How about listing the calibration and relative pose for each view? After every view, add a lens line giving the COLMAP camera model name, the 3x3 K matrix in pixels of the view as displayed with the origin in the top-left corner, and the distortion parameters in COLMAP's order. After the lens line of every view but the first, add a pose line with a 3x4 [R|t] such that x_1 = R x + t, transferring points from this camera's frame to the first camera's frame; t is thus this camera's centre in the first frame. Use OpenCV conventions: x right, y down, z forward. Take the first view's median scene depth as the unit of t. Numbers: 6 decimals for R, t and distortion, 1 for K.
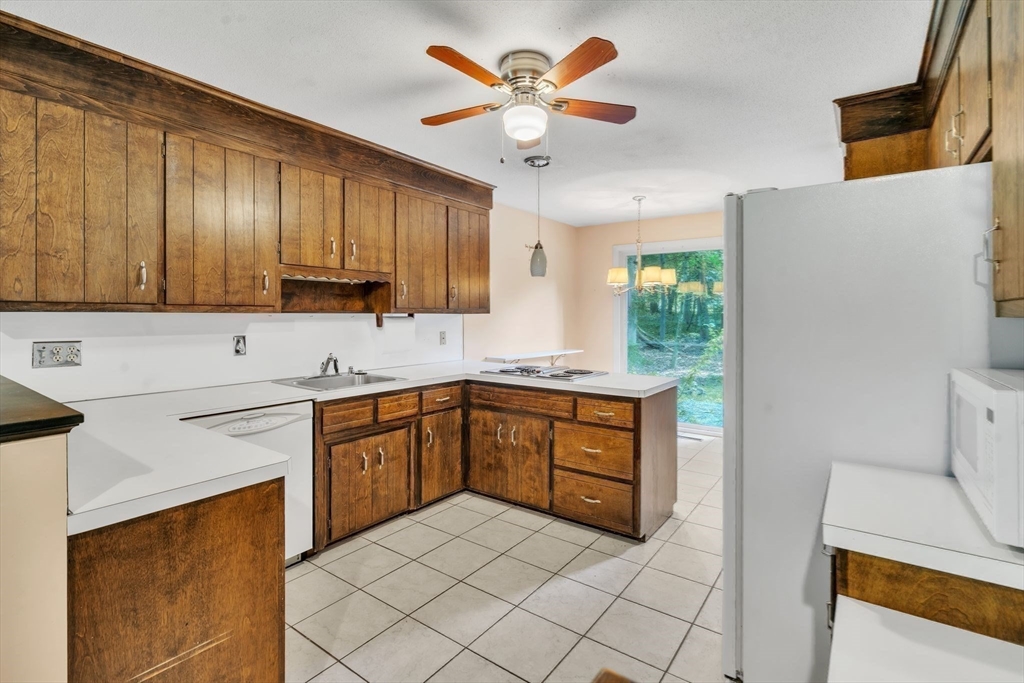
lens RADIAL K [[476.6, 0, 511.2], [0, 476.6, 317.9], [0, 0, 1]] dist [-0.000736, -0.000197]
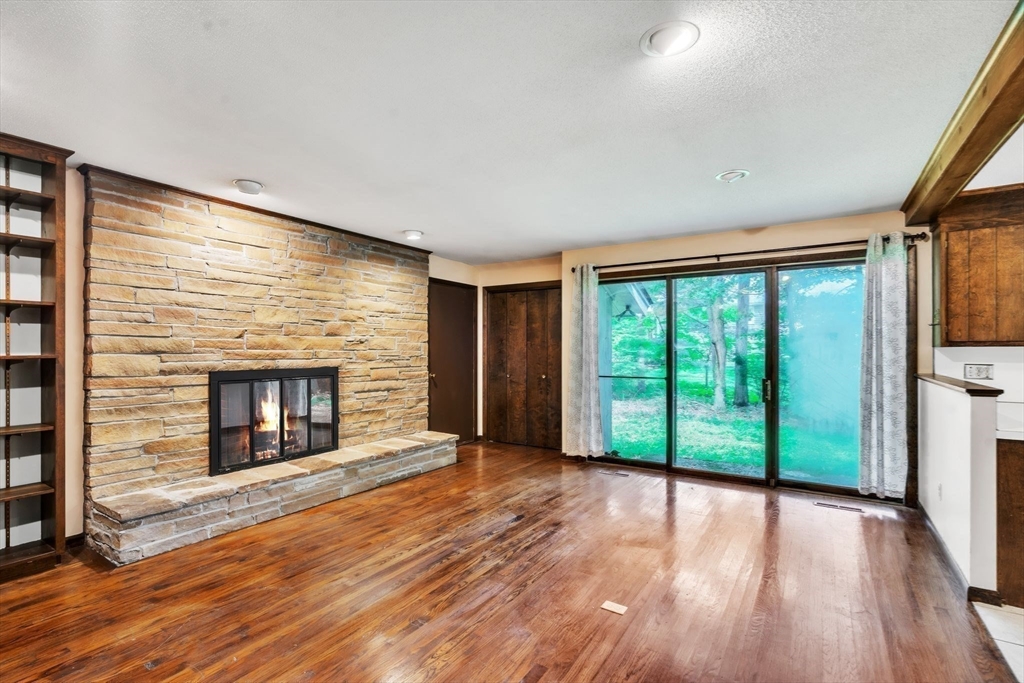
lens RADIAL K [[483.7, 0, 513.5], [0, 483.7, 348.5], [0, 0, 1]] dist [-0.000845, -0.000418]
pose [[0.073418, 0.000409, -0.997301, 0.660397], [0.000740, 1.000000, 0.000465, -0.008837], [0.997301, -0.000772, 0.073418, -0.802404]]
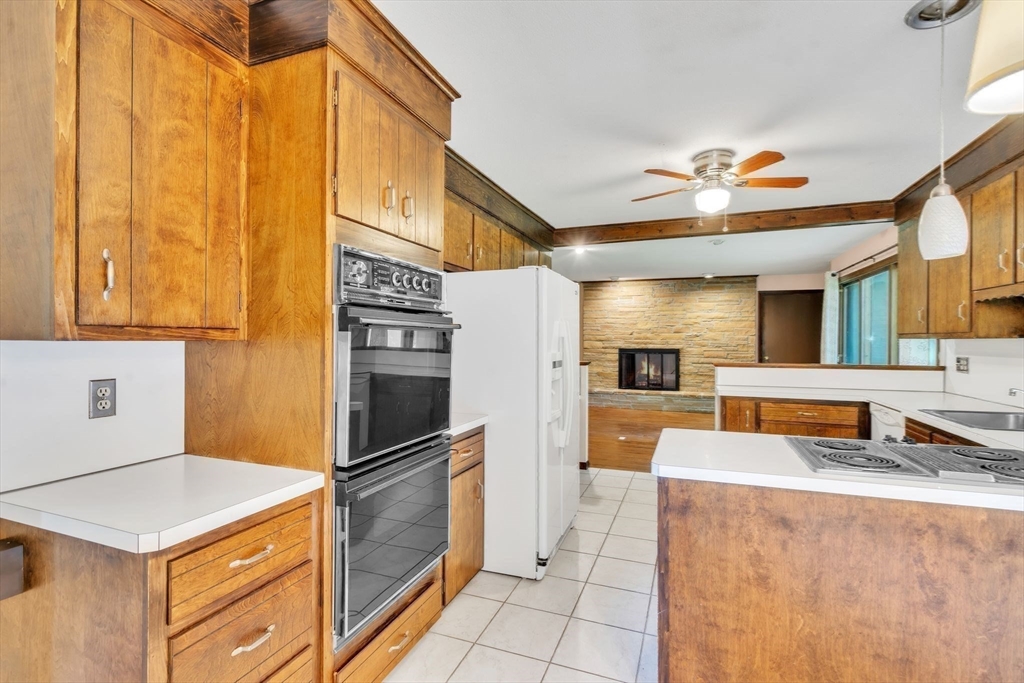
lens RADIAL K [[467.2, 0, 511.3], [0, 467.2, 332.8], [0, 0, 1]] dist [-0.001747, -0.000396]
pose [[-0.965603, -0.005351, -0.259965, 0.926945], [-0.001904, 0.999907, -0.013511, -0.008412], [0.260013, -0.012551, -0.965523, 2.122320]]
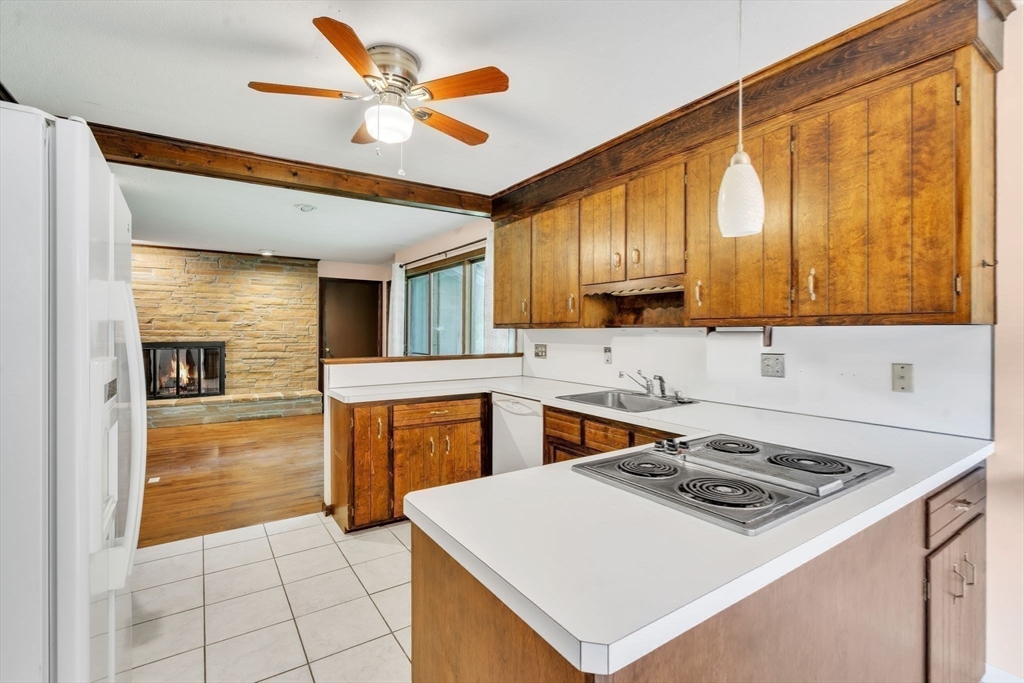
lens RADIAL K [[467.2, 0, 511.3], [0, 467.2, 332.8], [0, 0, 1]] dist [-0.001747, -0.000396]
pose [[-0.340546, 0.004507, -0.940217, 0.796188], [-0.001338, 0.999985, 0.005278, -0.005995], [0.940227, 0.003055, -0.340535, 1.506896]]
